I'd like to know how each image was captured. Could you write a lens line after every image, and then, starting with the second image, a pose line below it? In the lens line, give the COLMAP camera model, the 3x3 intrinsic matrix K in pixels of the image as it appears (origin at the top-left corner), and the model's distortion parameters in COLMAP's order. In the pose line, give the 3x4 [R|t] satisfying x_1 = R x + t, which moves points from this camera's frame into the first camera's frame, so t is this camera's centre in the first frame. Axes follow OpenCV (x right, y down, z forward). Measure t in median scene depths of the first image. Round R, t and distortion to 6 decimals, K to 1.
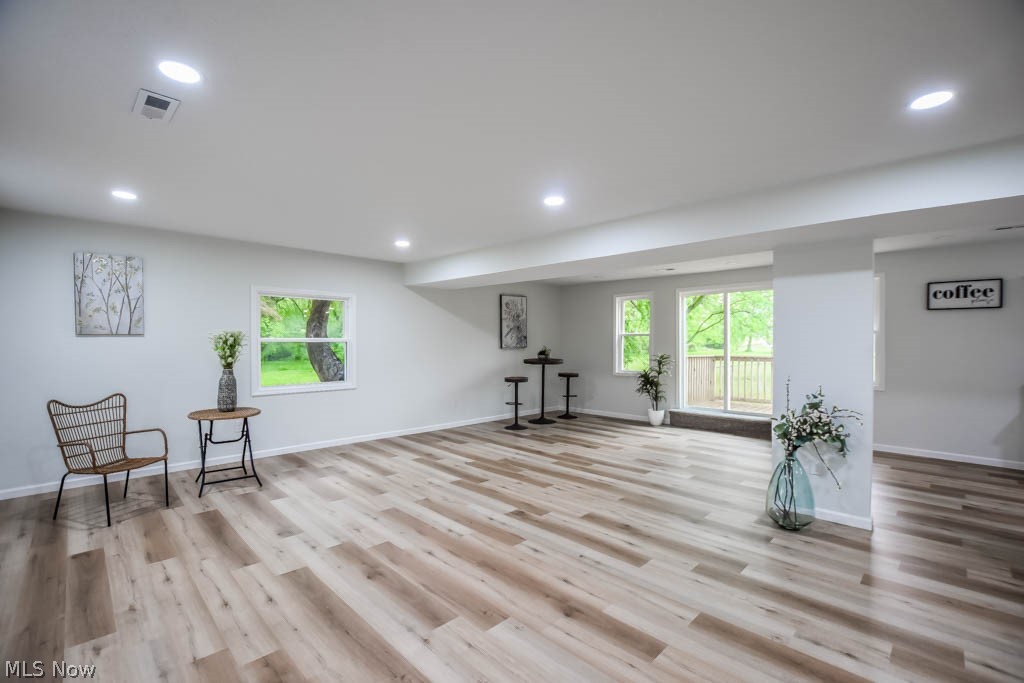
lens RADIAL K [[454.0, 0, 521.4], [0, 454.0, 342.7], [0, 0, 1]] dist [-0.022496, 0.000828]
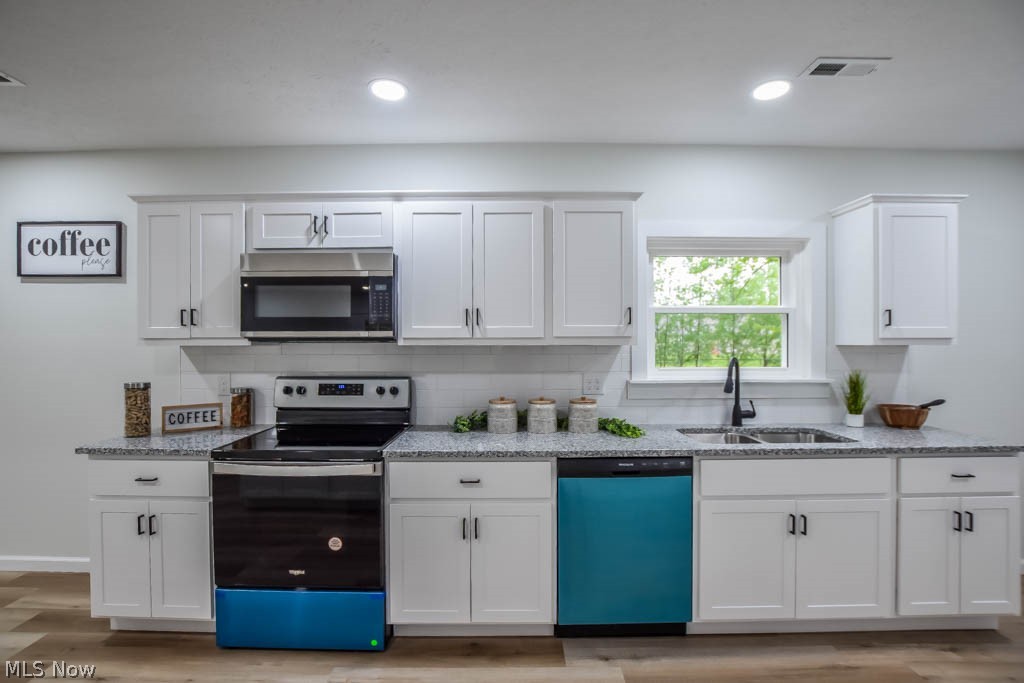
lens RADIAL K [[445.0, 0, 509.6], [0, 445.0, 350.1], [0, 0, 1]] dist [-0.025268, 0.000970]
pose [[0.716418, -0.011346, 0.697579, 1.039900], [0.003948, 0.999918, 0.012209, 0.004884], [-0.697660, -0.005993, 0.716404, 0.292669]]
